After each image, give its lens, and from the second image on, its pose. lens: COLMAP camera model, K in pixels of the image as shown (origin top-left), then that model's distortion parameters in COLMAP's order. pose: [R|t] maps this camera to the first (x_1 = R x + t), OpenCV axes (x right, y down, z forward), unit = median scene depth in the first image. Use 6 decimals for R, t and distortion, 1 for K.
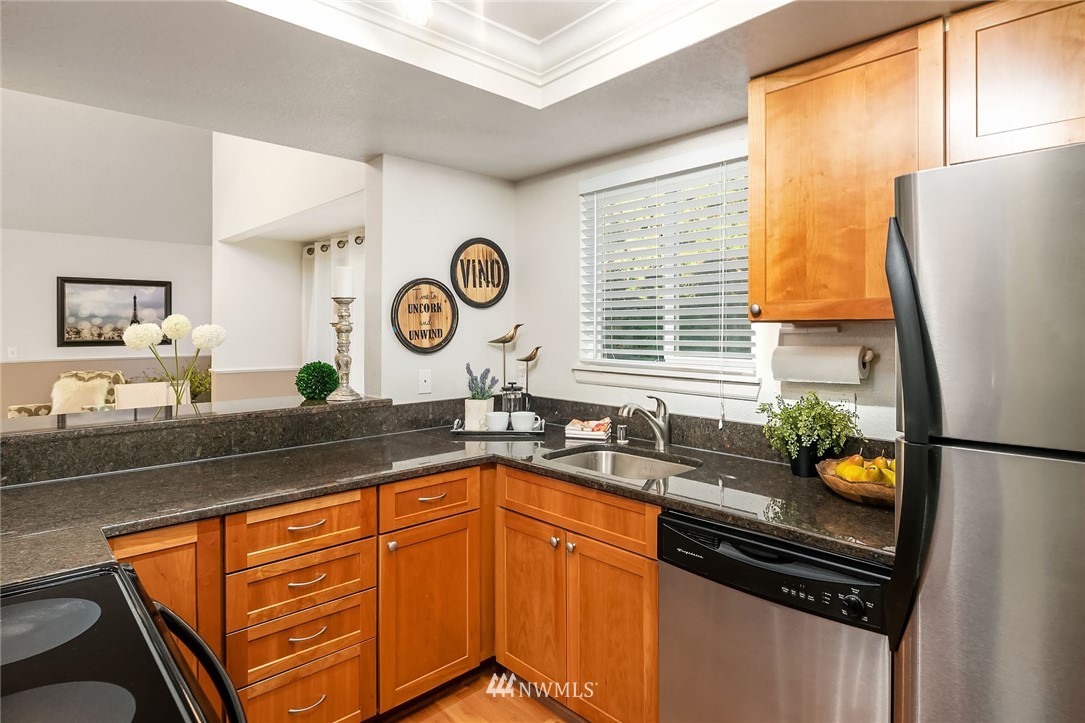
lens RADIAL K [[586.7, 0, 544.6], [0, 586.7, 328.9], [0, 0, 1]] dist [-0.007383, -0.001820]
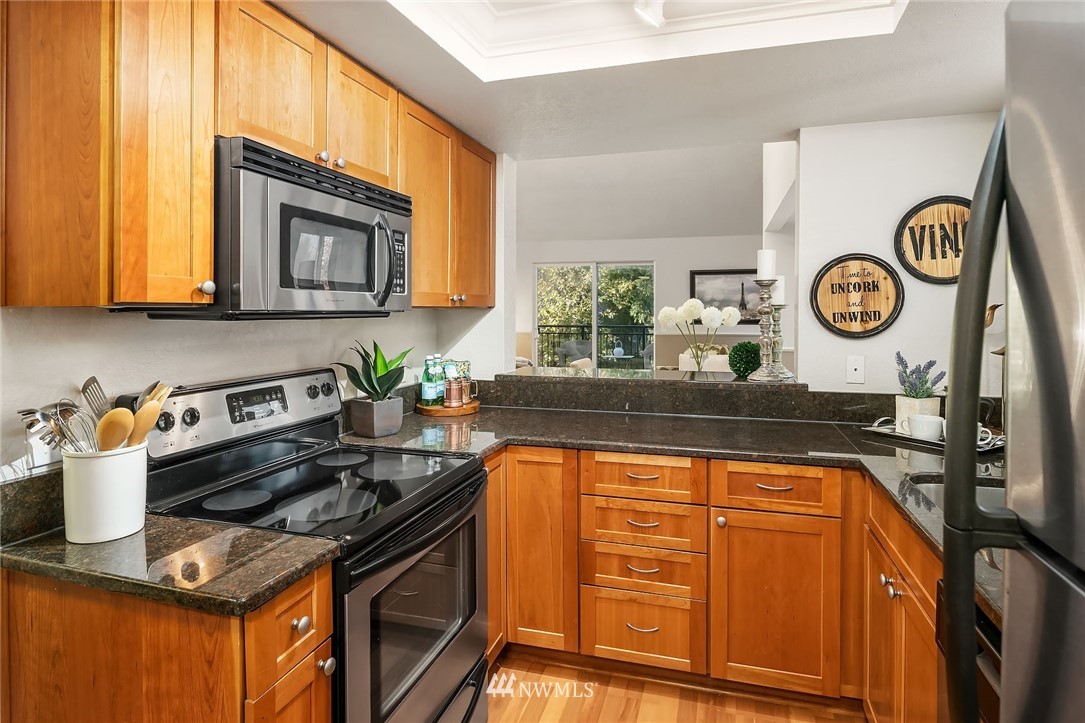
lens RADIAL K [[586.7, 0, 542.5], [0, 586.7, 313.3], [0, 0, 1]] dist [-0.007383, -0.001820]
pose [[0.497914, 0.006144, -0.867205, 0.319703], [-0.002957, 0.999981, 0.005387, 0.000467], [0.867221, -0.000118, 0.497923, 0.144337]]
